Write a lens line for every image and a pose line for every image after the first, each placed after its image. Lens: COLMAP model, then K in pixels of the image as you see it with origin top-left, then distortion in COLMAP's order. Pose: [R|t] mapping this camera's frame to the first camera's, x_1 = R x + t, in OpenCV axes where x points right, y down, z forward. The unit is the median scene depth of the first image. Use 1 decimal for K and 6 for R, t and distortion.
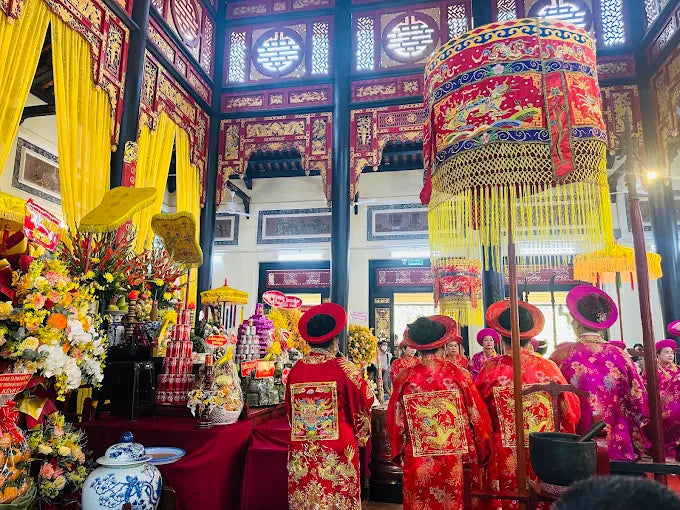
lens RADIAL K [[452.0, 0, 340.0], [0, 452.0, 255.0], [0, 0, 1]] dist [0.002491, -0.036184]
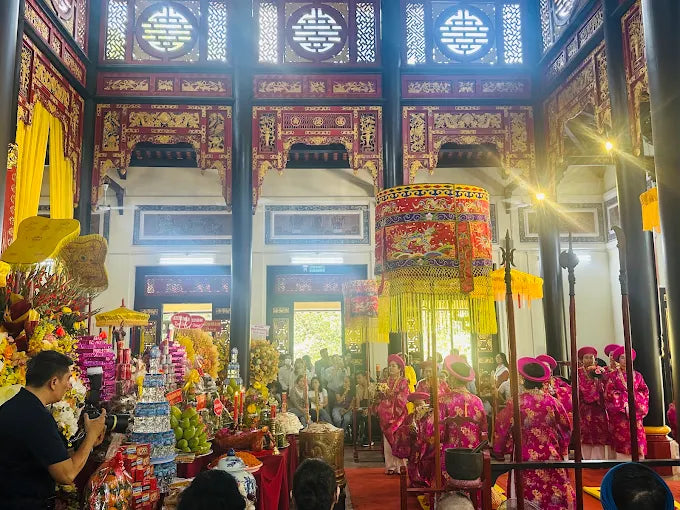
lens RADIAL K [[531.4, 0, 340.0], [0, 531.4, 255.0], [0, 0, 1]] dist [0.007412, -0.058806]
pose [[0.972578, 0.007800, 0.232445, -0.051318], [-0.013298, 0.999667, 0.022095, -0.044034], [-0.232196, -0.024580, 0.972358, -0.097806]]
